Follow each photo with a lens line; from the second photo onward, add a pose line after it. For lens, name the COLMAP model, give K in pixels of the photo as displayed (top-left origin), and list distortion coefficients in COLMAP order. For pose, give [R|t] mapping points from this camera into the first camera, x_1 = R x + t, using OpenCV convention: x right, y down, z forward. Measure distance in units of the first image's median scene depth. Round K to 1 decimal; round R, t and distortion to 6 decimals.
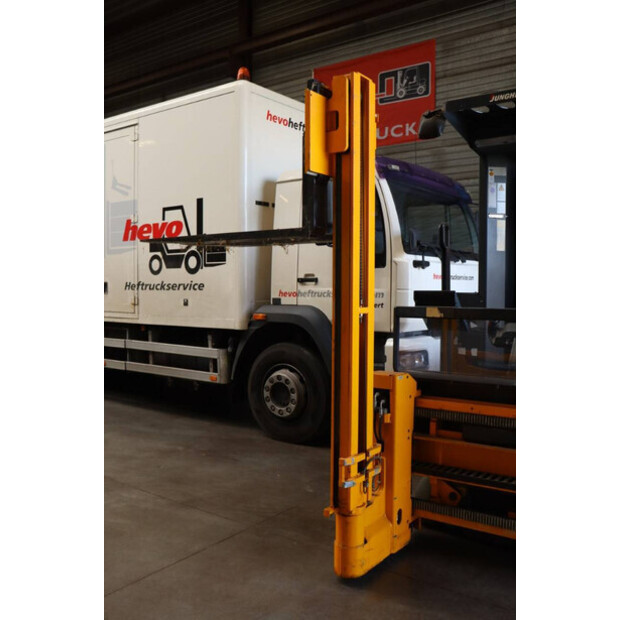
lens RADIAL K [[622.4, 0, 310.0], [0, 622.4, 310.0], [0, 0, 1]] dist [-0.132234, 0.286677]
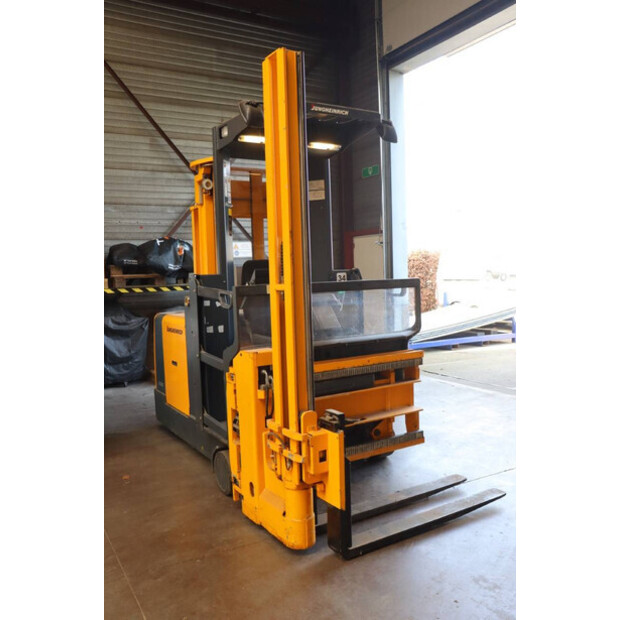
lens RADIAL K [[558.5, 0, 310.0], [0, 558.5, 310.0], [0, 0, 1]] dist [-0.104873, 0.000222]
pose [[0.389524, -0.076701, 0.917817, -0.378585], [0.066643, 0.996261, 0.054973, -0.005271], [-0.918602, 0.039753, 0.393180, 0.313940]]
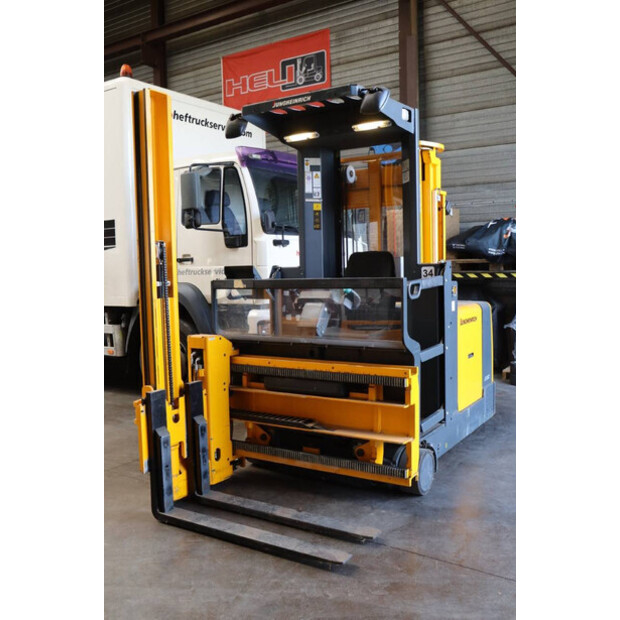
lens RADIAL K [[621.4, 0, 301.5], [0, 621.4, 308.1], [0, 0, 1]] dist [-0.089643, 0.196717]
pose [[0.998400, -0.030368, 0.047695, 0.150693], [0.028883, 0.999086, 0.031514, 0.009238], [-0.048608, -0.030086, 0.998365, -0.120164]]
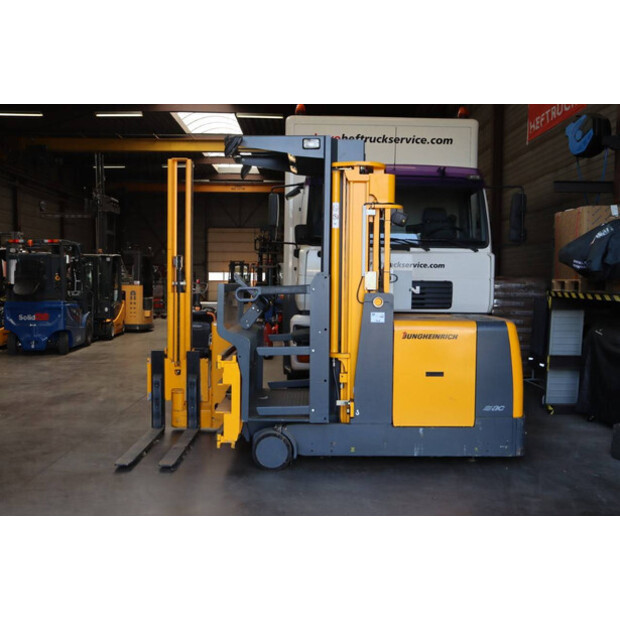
lens RADIAL K [[621.4, 0, 301.5], [0, 621.4, 308.1], [0, 0, 1]] dist [-0.089643, 0.196717]
pose [[0.618718, 0.040123, -0.784588, 0.923504], [-0.037346, 0.999068, 0.021641, 0.011345], [0.784725, 0.015912, 0.619639, 0.072377]]
